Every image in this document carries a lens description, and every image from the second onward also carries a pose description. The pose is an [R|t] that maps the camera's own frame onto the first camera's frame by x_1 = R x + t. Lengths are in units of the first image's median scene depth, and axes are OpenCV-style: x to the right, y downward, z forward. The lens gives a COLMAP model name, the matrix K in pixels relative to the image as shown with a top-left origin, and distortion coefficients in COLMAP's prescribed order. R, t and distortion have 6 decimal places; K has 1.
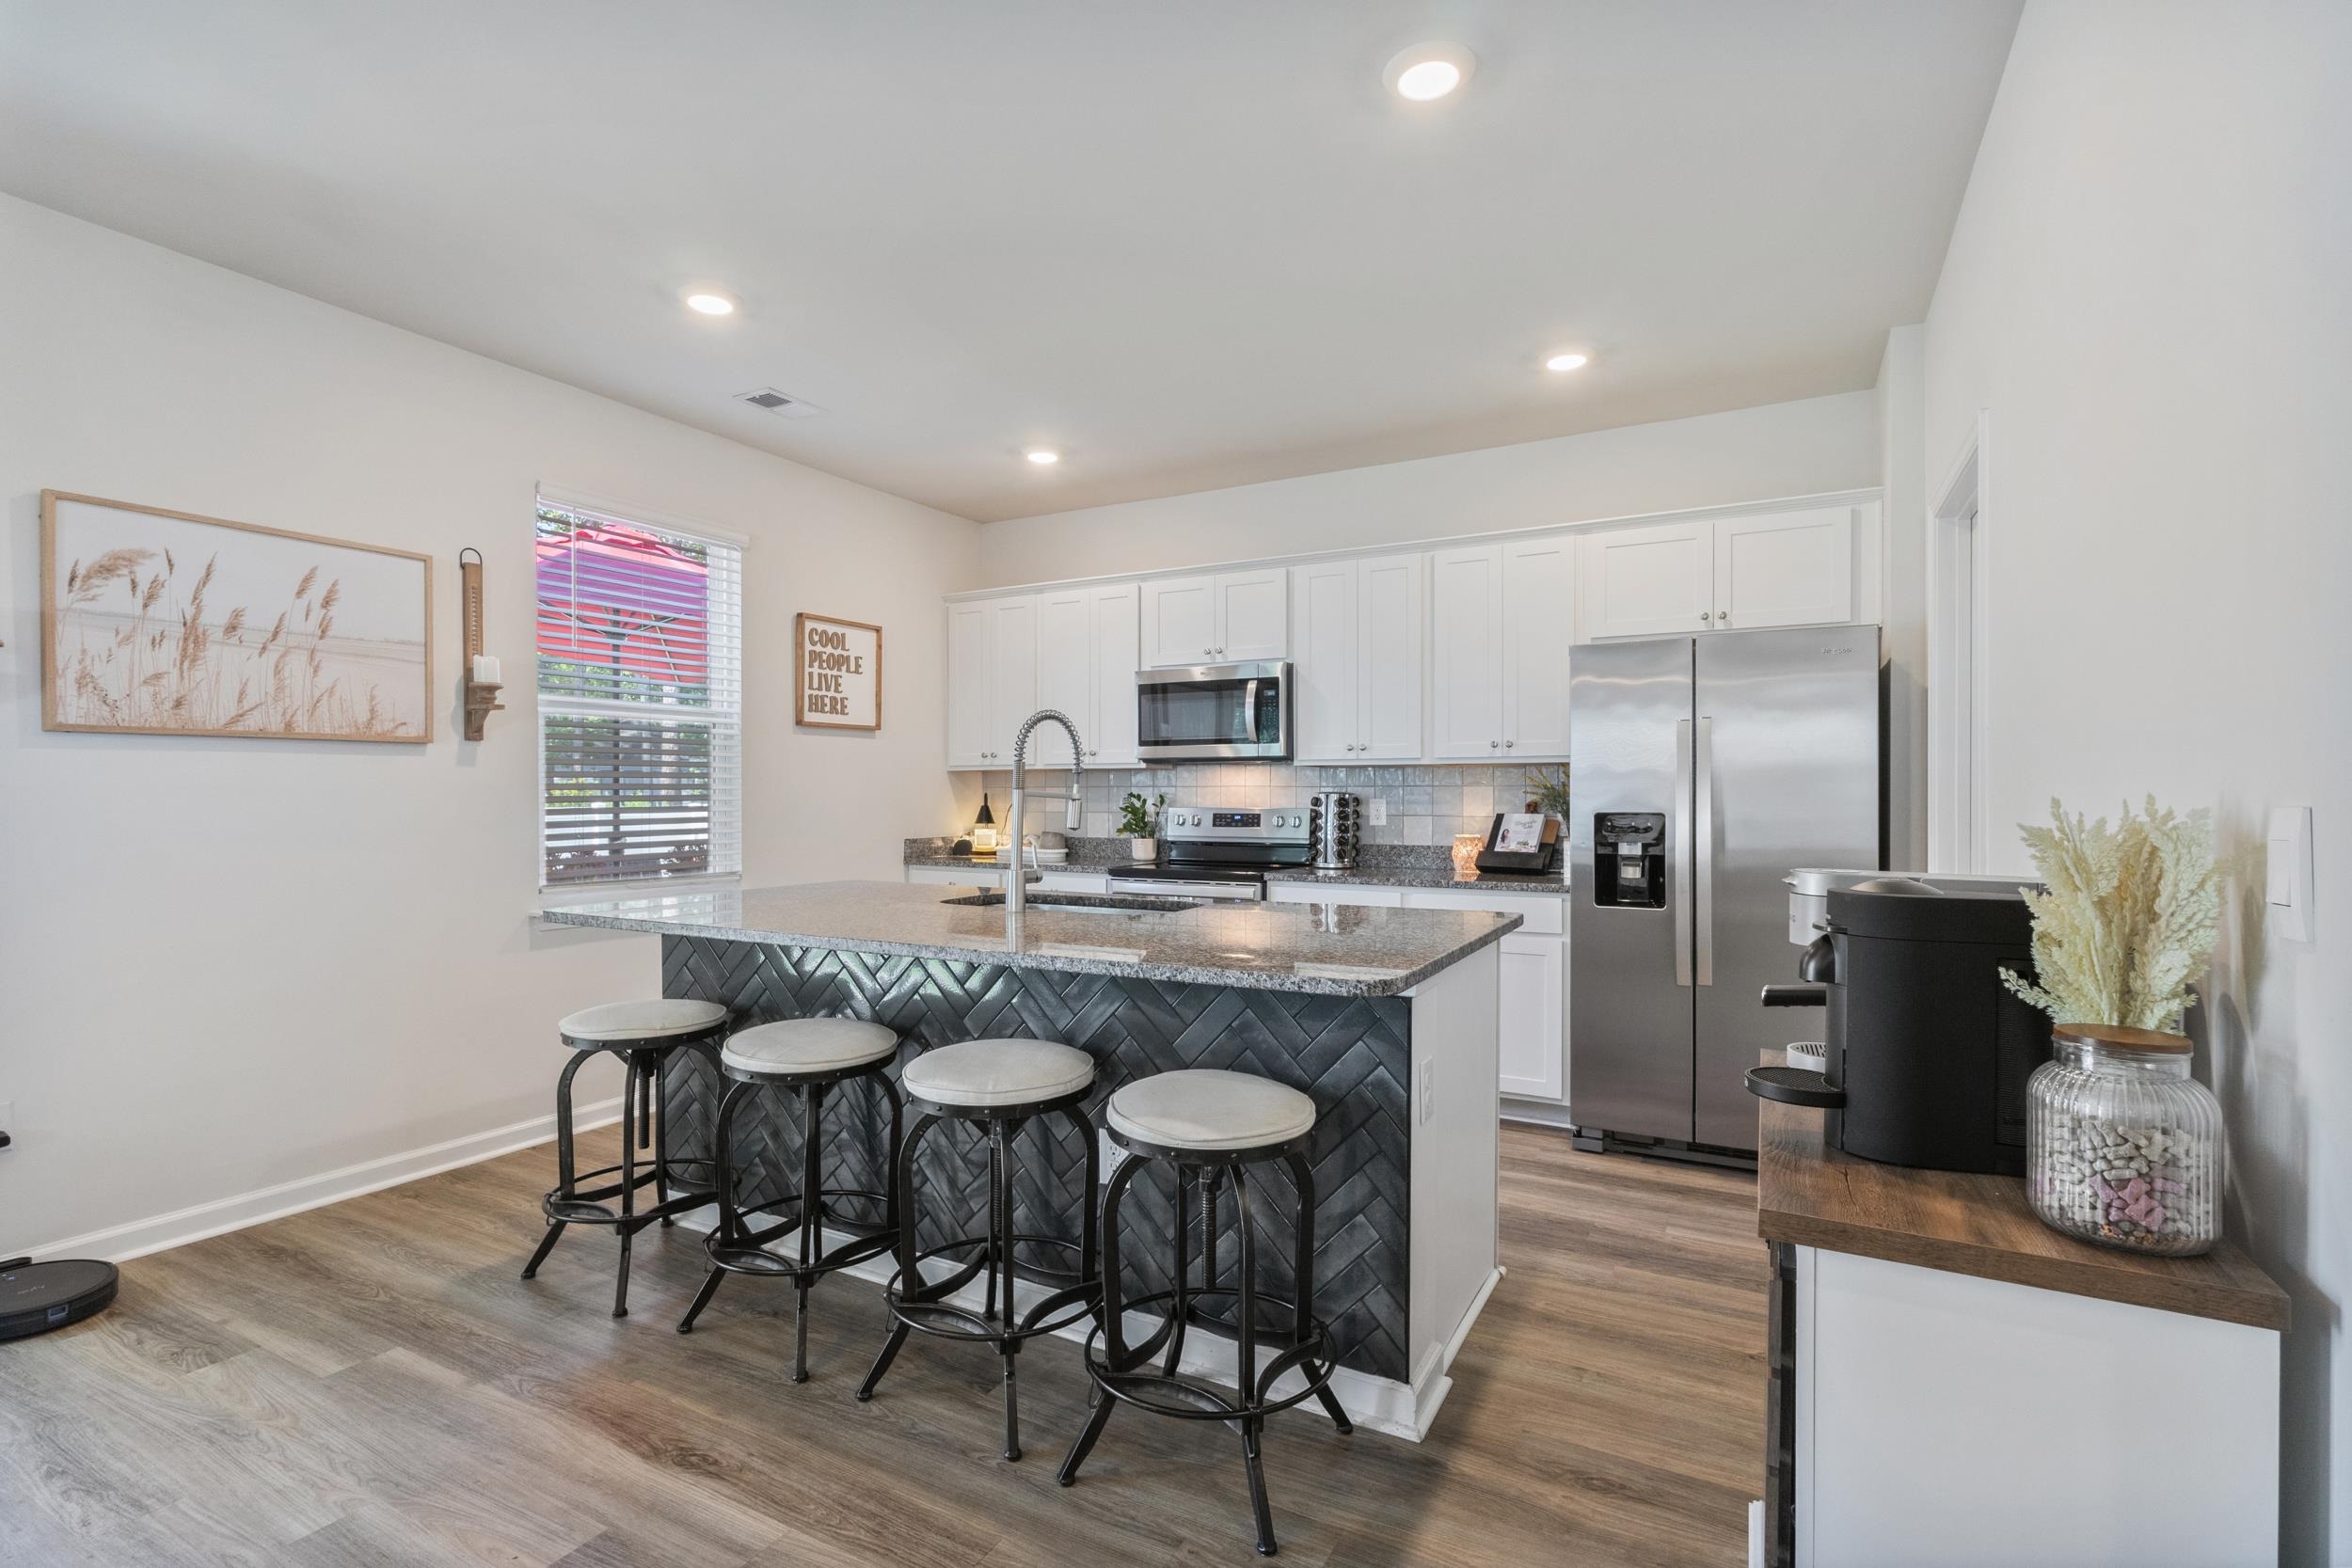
lens RADIAL K [[1096.6, 0, 1168.2], [0, 1096.6, 795.7], [0, 0, 1]] dist [-0.001456, 0.003940]
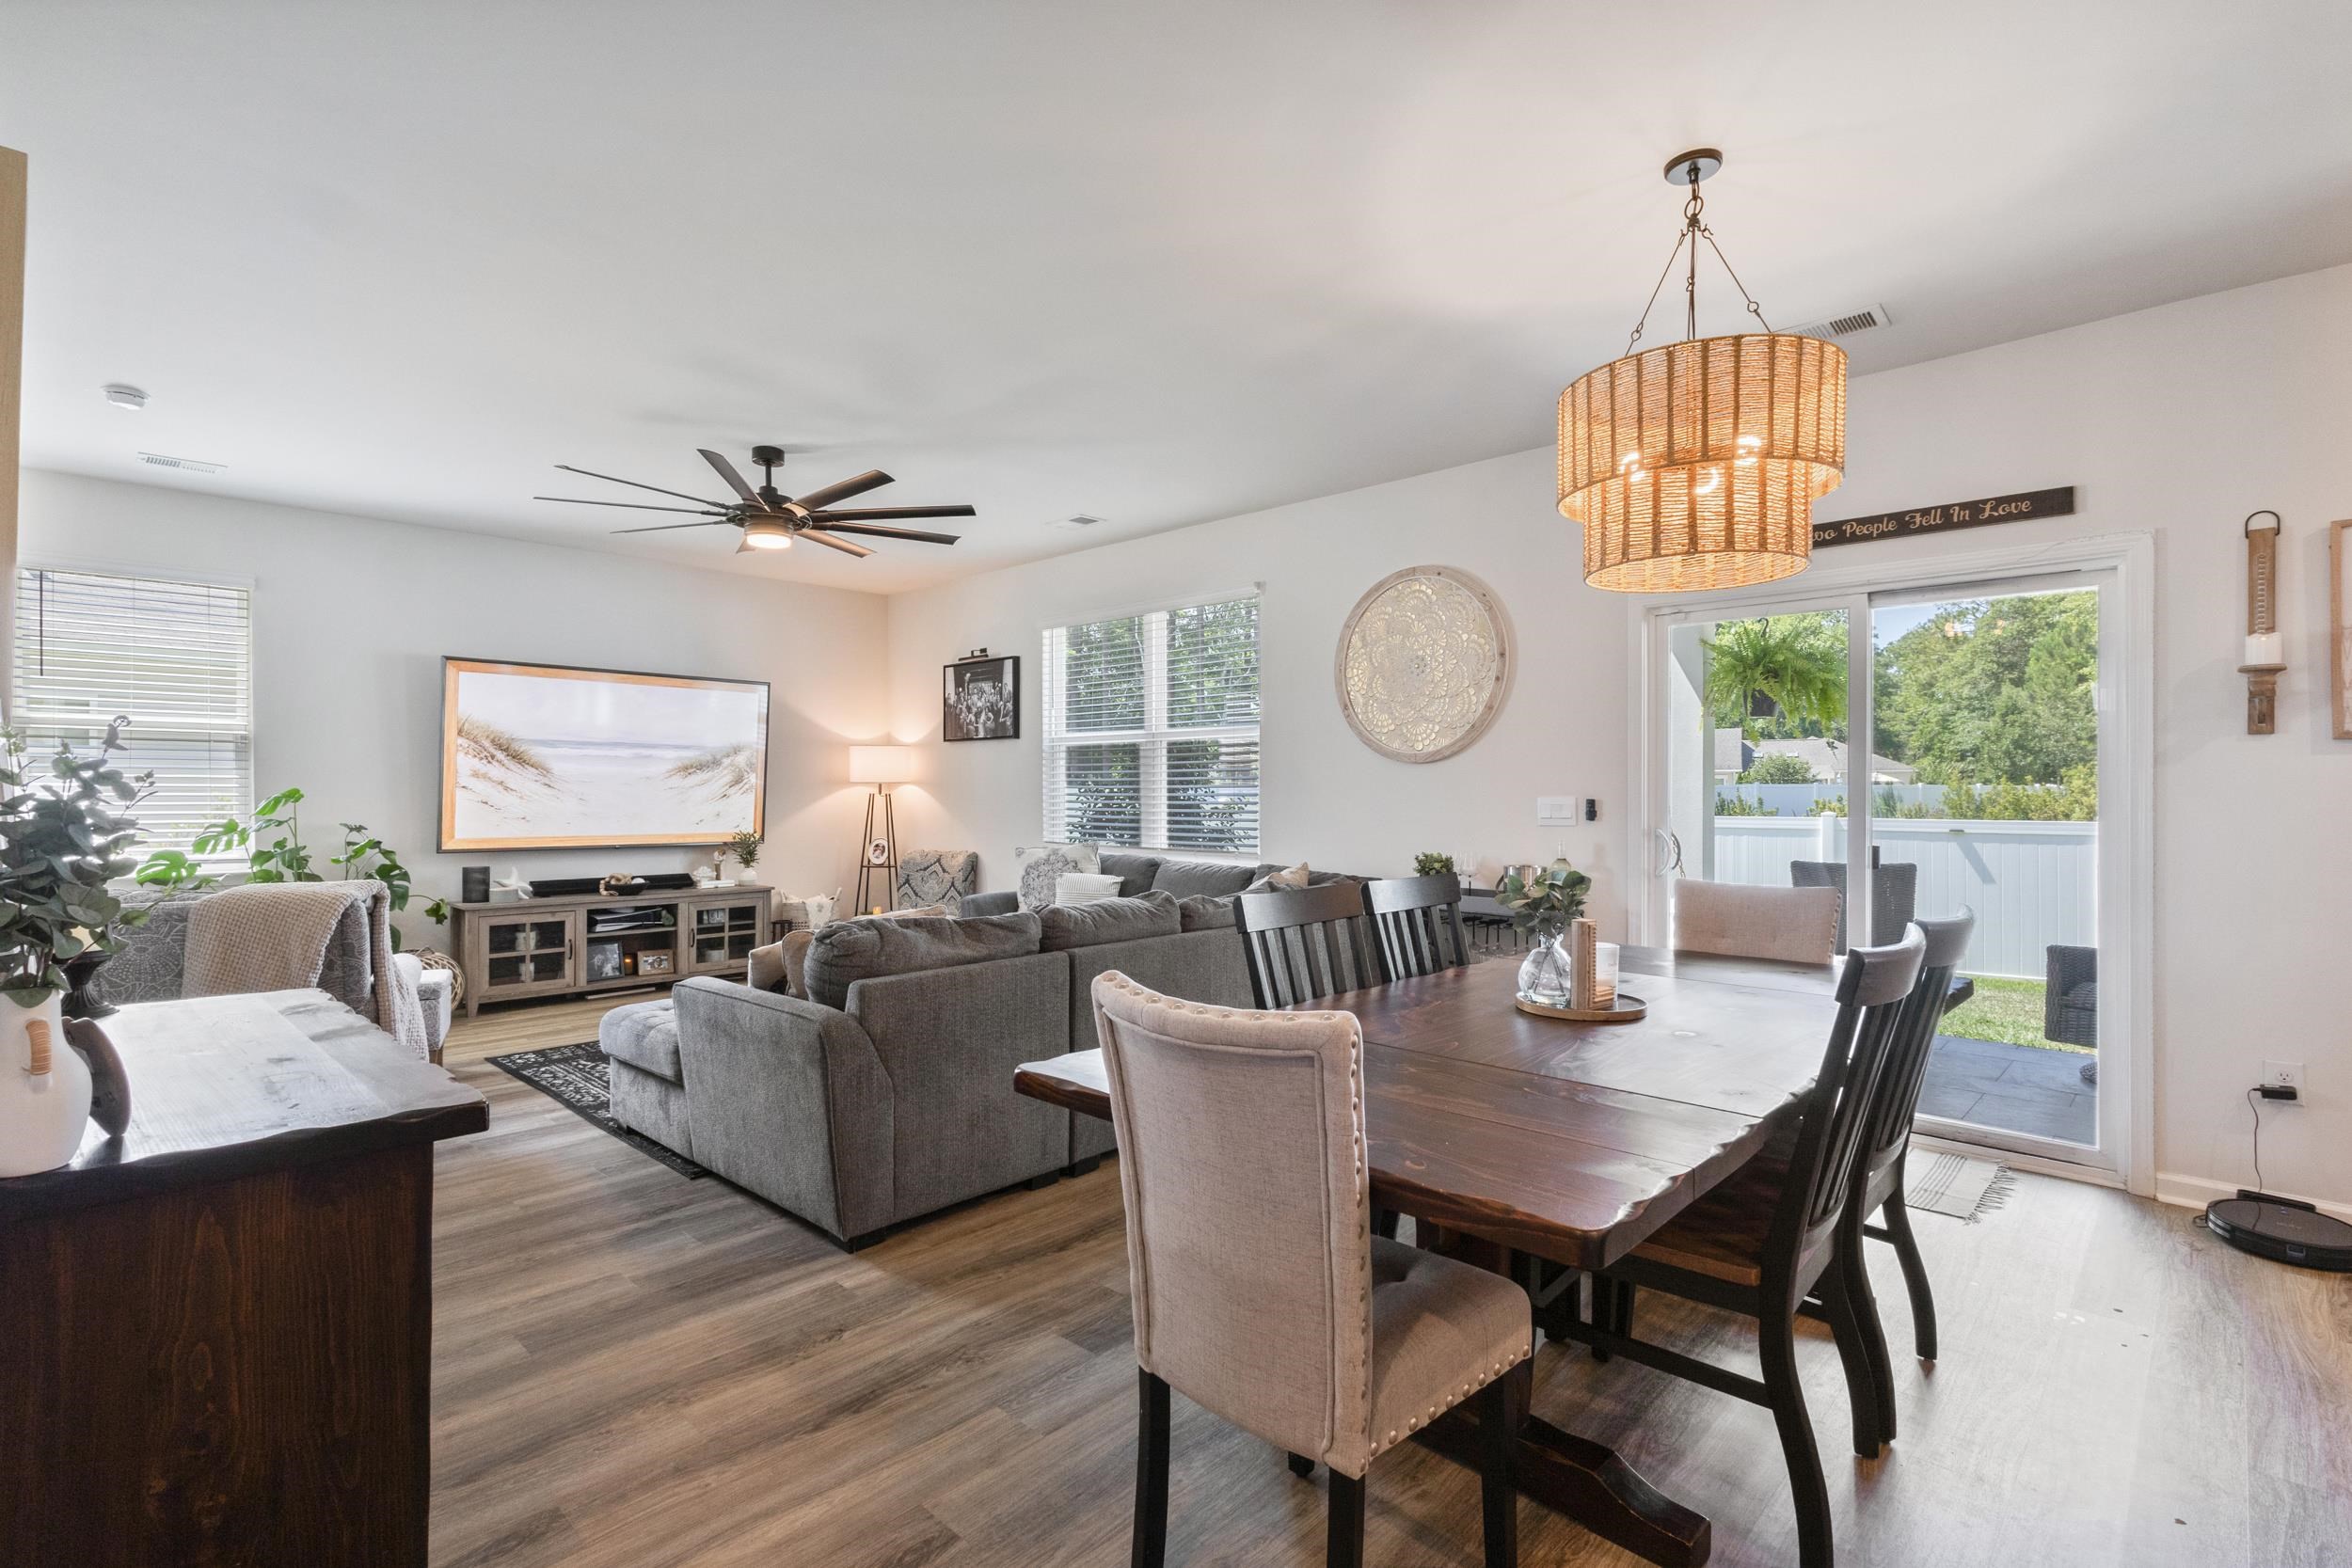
lens RADIAL K [[1096.6, 0, 1163.8], [0, 1096.6, 787.7], [0, 0, 1]] dist [-0.001456, 0.003940]
pose [[-0.262909, -0.004004, -0.964812, 0.288588], [-0.002724, 0.999990, -0.003407, -0.002331], [0.964817, 0.001733, -0.262918, 0.120534]]
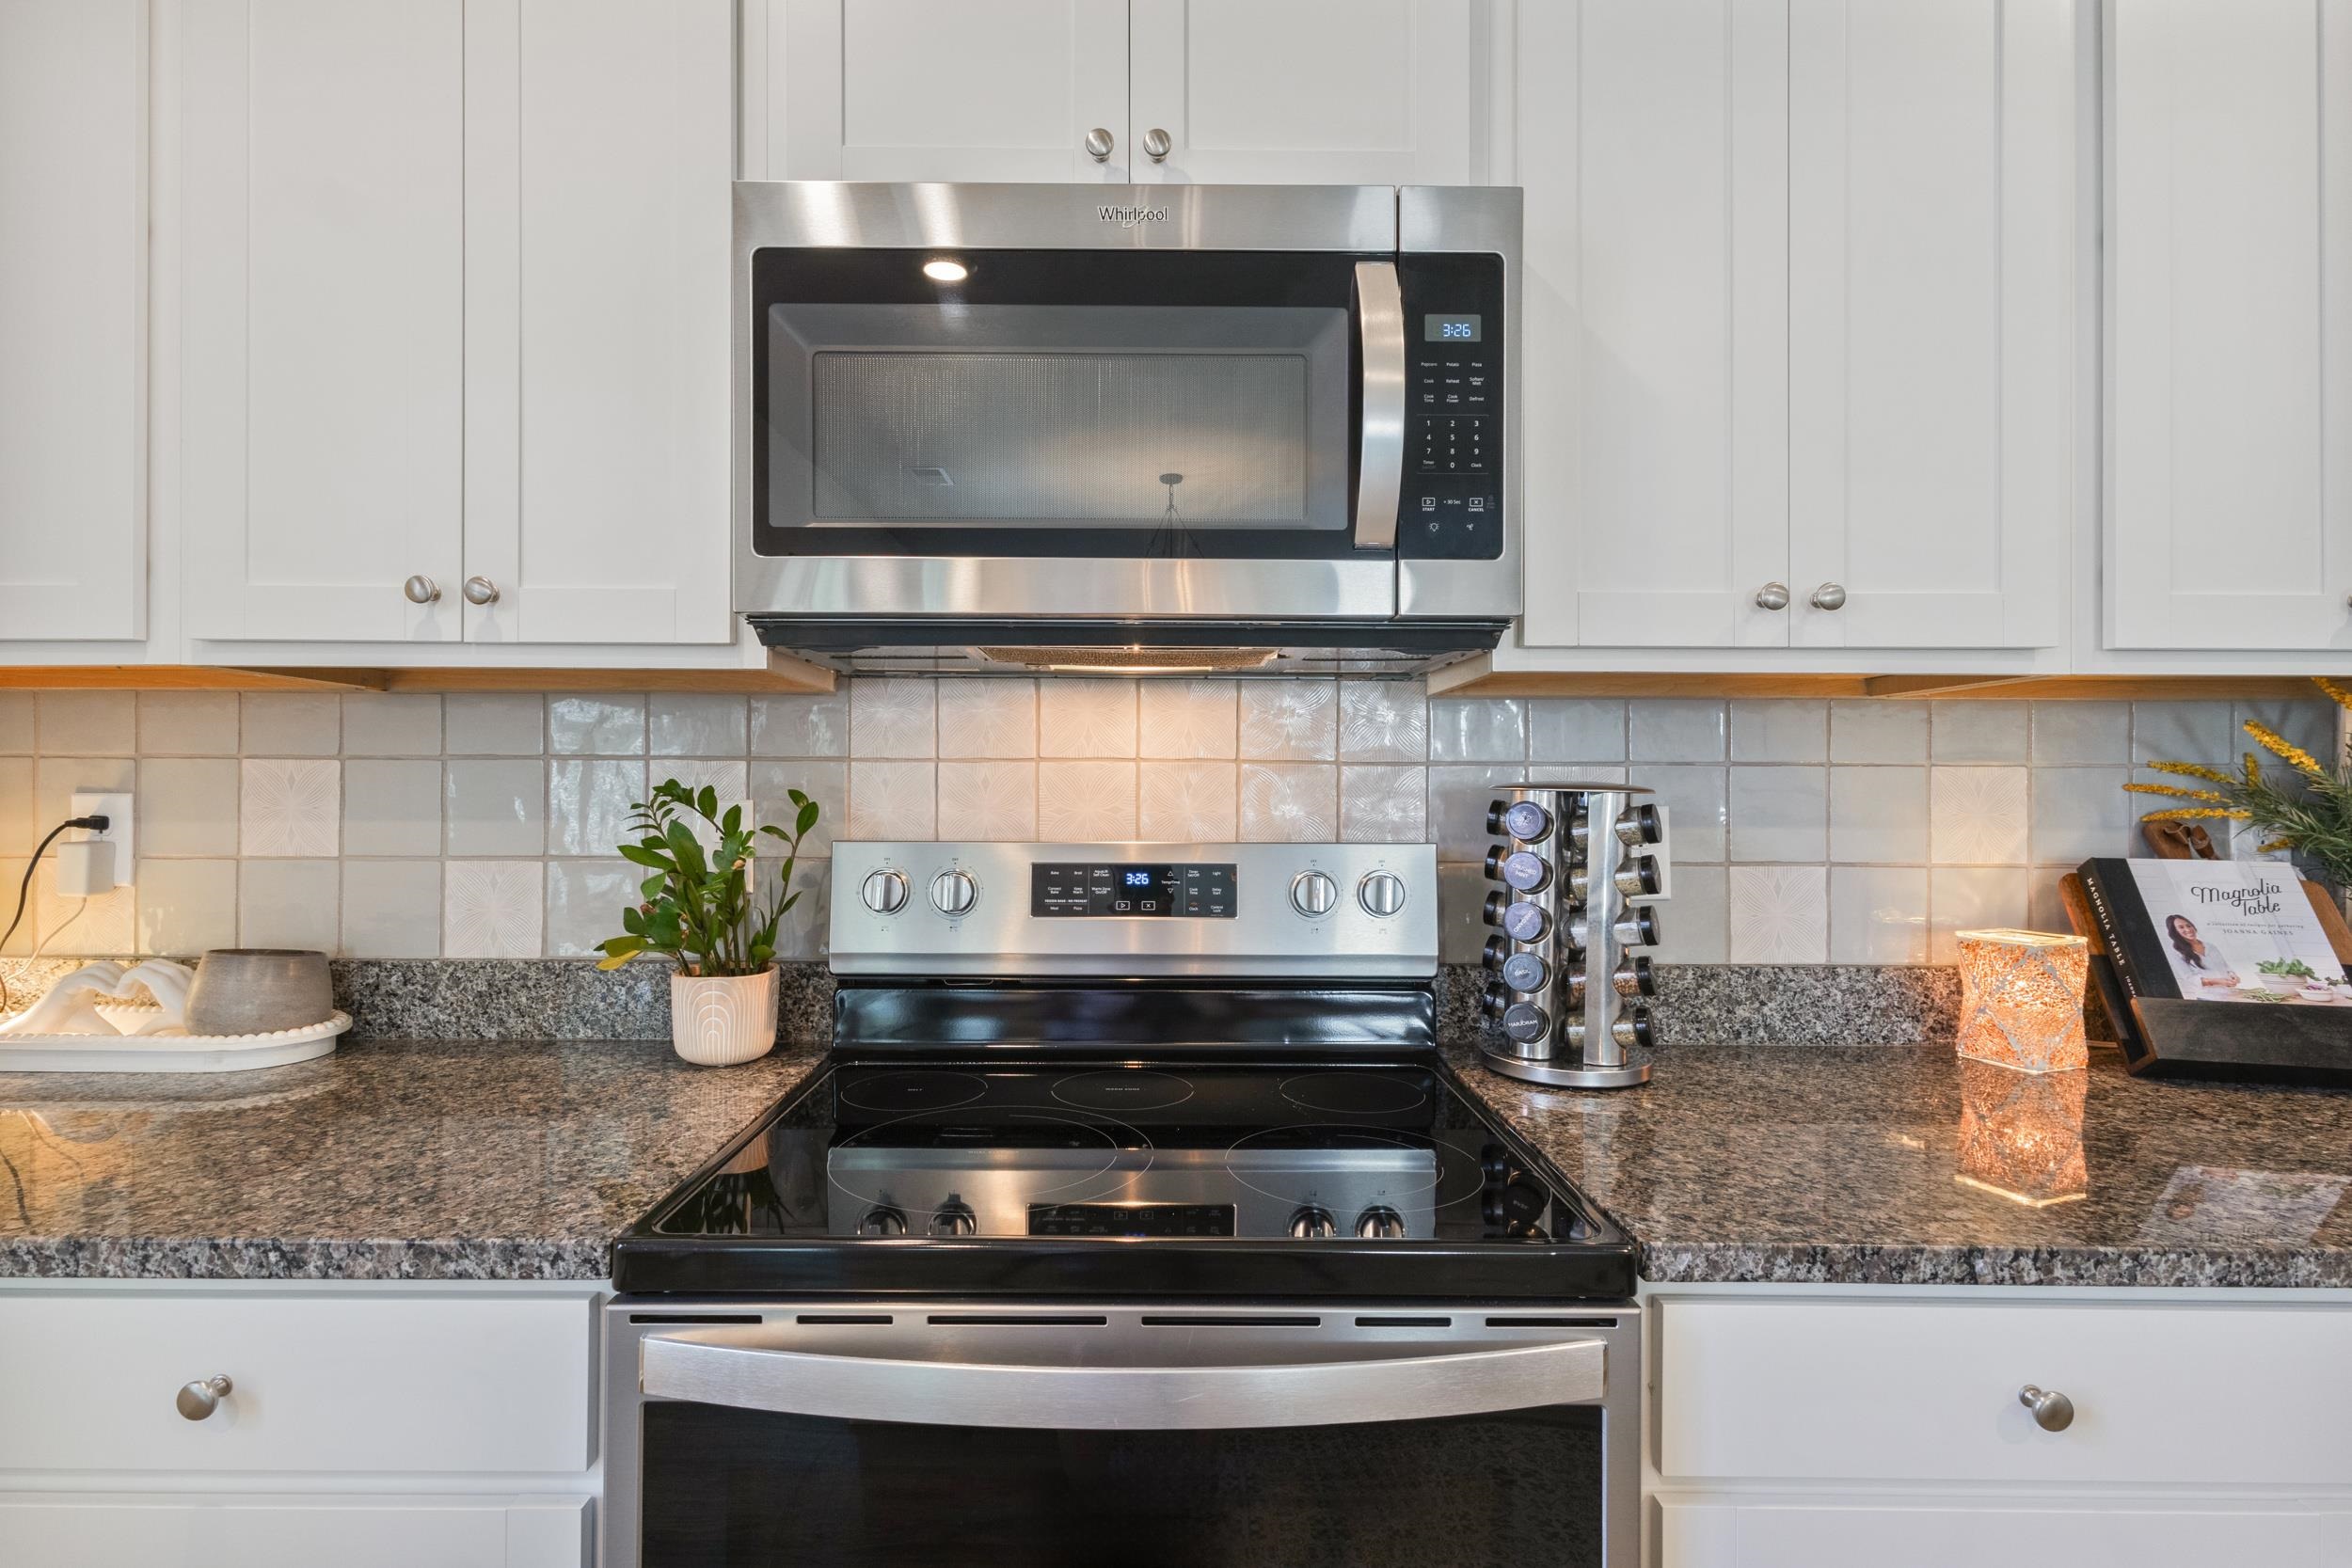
lens RADIAL K [[1096.6, 0, 1138.9], [0, 1096.6, 788.5], [0, 0, 1]] dist [-0.001456, 0.003940]
pose [[0.875581, 0.003149, 0.483061, -0.092750], [-0.005212, 0.999982, 0.002929, -0.003490], [-0.483043, -0.005082, 0.875582, 1.170914]]
